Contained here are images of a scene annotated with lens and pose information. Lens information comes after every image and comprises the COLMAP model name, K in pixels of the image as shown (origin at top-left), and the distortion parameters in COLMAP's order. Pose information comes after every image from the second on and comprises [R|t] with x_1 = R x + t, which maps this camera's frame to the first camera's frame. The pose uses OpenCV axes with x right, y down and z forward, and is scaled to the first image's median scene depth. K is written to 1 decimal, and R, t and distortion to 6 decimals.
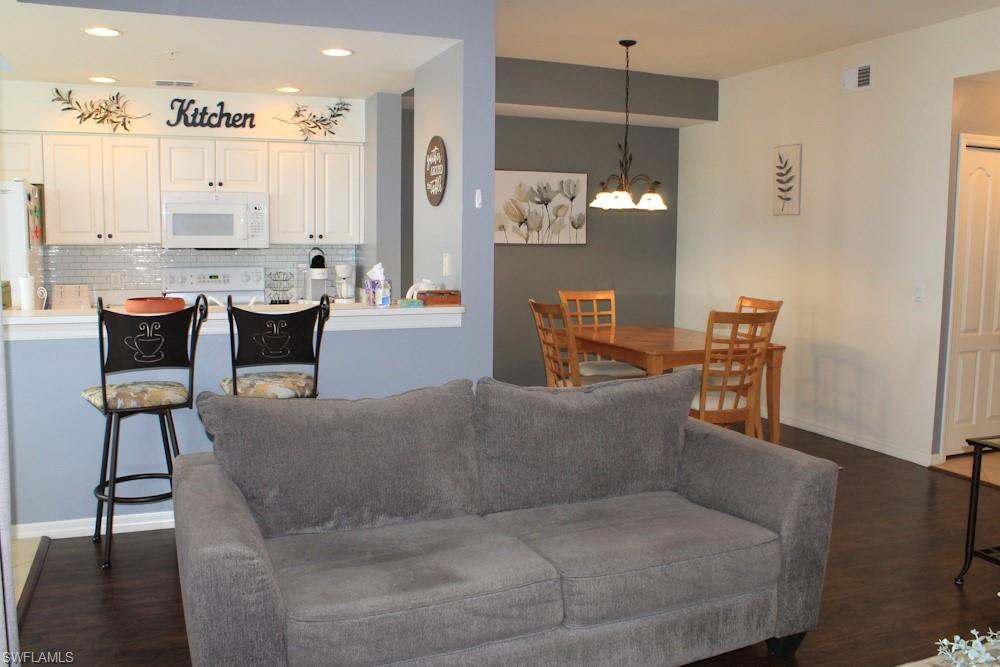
lens RADIAL K [[905.4, 0, 500.8], [0, 905.4, 338.1], [0, 0, 1]] dist [-0.154157, 0.177977]
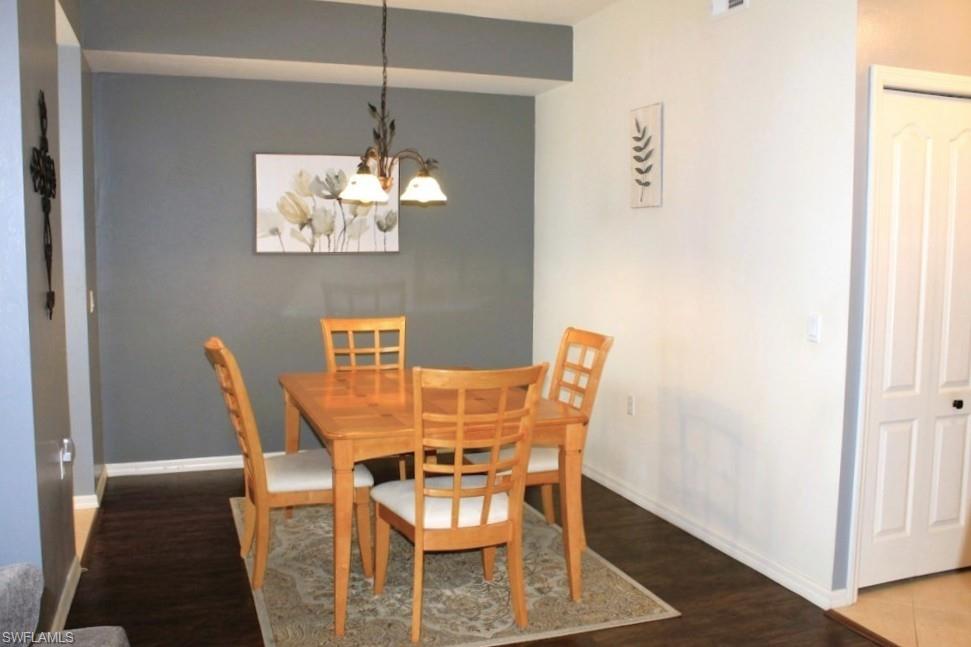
lens RADIAL K [[879.1, 0, 486.3], [0, 879.1, 327.9], [0, 0, 1]] dist [-0.154157, 0.177977]
pose [[0.998507, -0.000535, -0.054621, 0.233494], [-0.000223, 0.999904, -0.013873, -0.035717], [0.054623, 0.013864, 0.998411, 0.322302]]
